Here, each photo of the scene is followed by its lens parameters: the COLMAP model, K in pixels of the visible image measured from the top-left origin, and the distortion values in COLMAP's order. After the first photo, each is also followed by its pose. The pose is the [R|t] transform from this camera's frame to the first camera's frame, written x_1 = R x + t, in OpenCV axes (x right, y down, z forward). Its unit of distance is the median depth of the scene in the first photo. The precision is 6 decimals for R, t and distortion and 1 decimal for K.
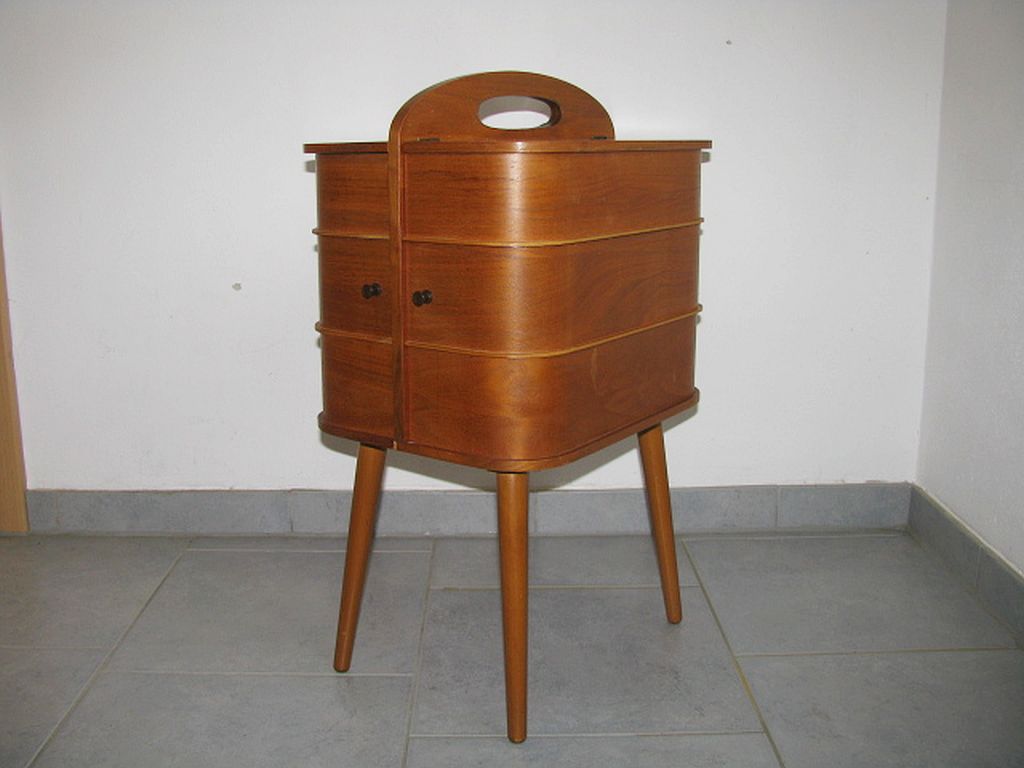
lens RADIAL K [[1080.5, 0, 506.5], [0, 1080.5, 377.4], [0, 0, 1]] dist [-0.135114, 0.000000]
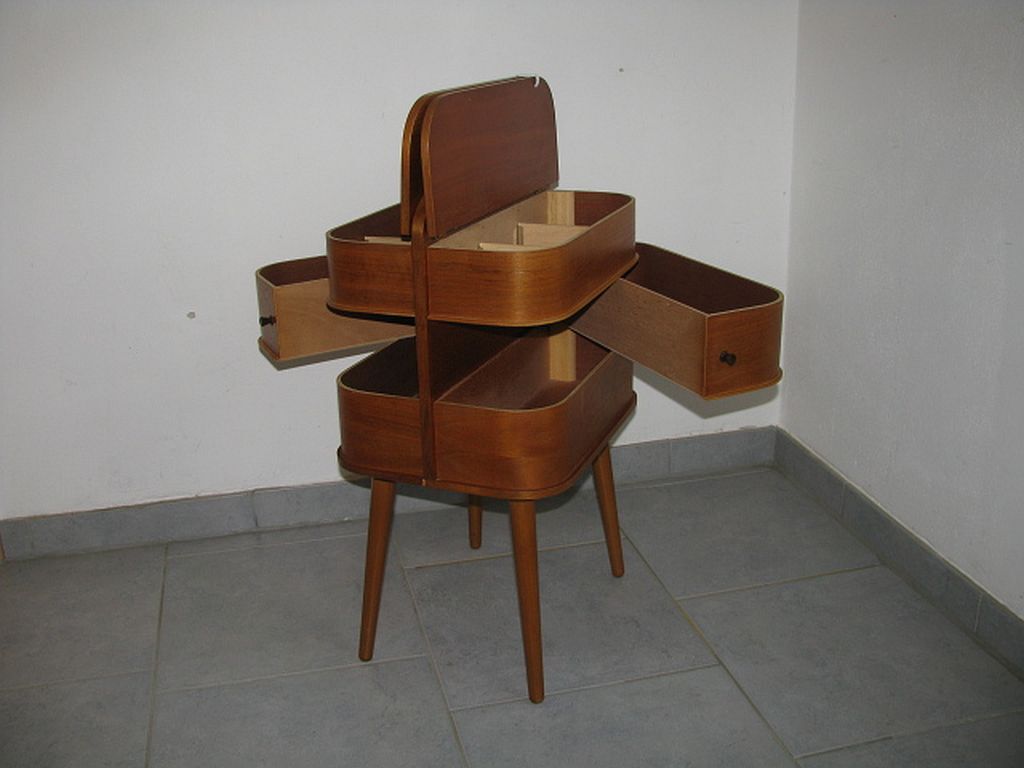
lens RADIAL K [[1080.5, 0, 517.8], [0, 1080.5, 383.3], [0, 0, 1]] dist [-0.135114, 0.000000]
pose [[0.971250, -0.095703, 0.217980, -0.219409], [0.068403, 0.989214, 0.129528, -0.168618], [-0.228025, -0.110893, 0.967320, -0.148266]]
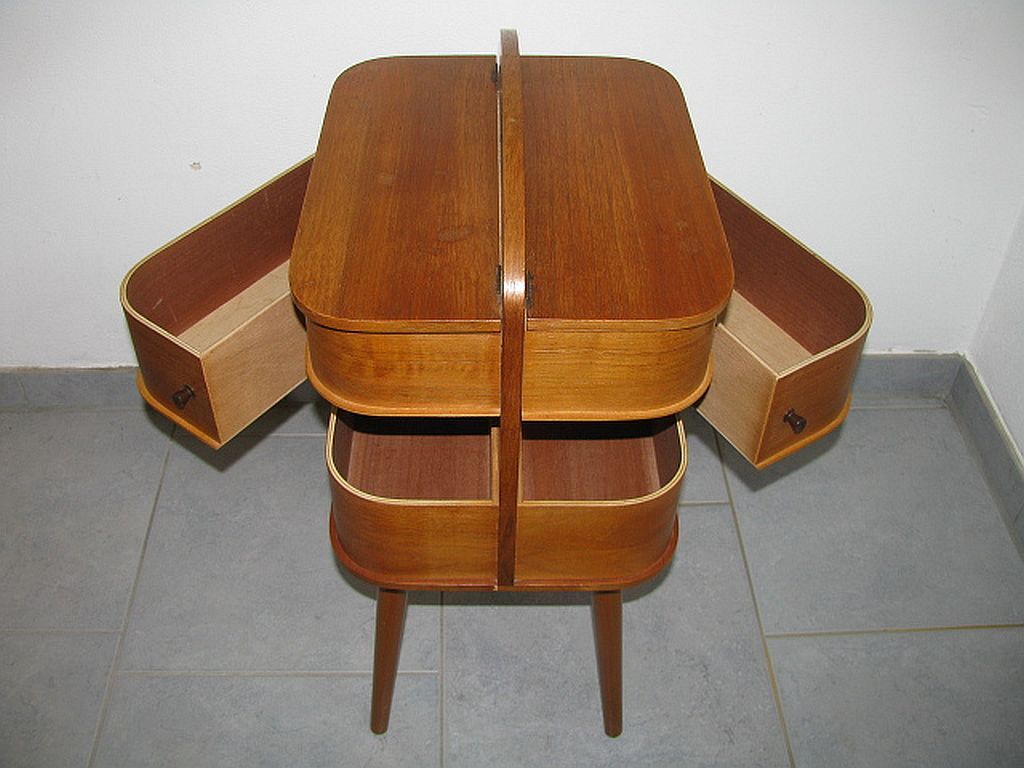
lens RADIAL K [[1080.5, 0, 516.7], [0, 1080.5, 367.5], [0, 0, 1]] dist [-0.135114, 0.000000]
pose [[0.999208, -0.003054, 0.039674, -0.053691], [-0.016683, 0.873029, 0.487383, -0.438357], [-0.036125, -0.487659, 0.872286, 0.278206]]
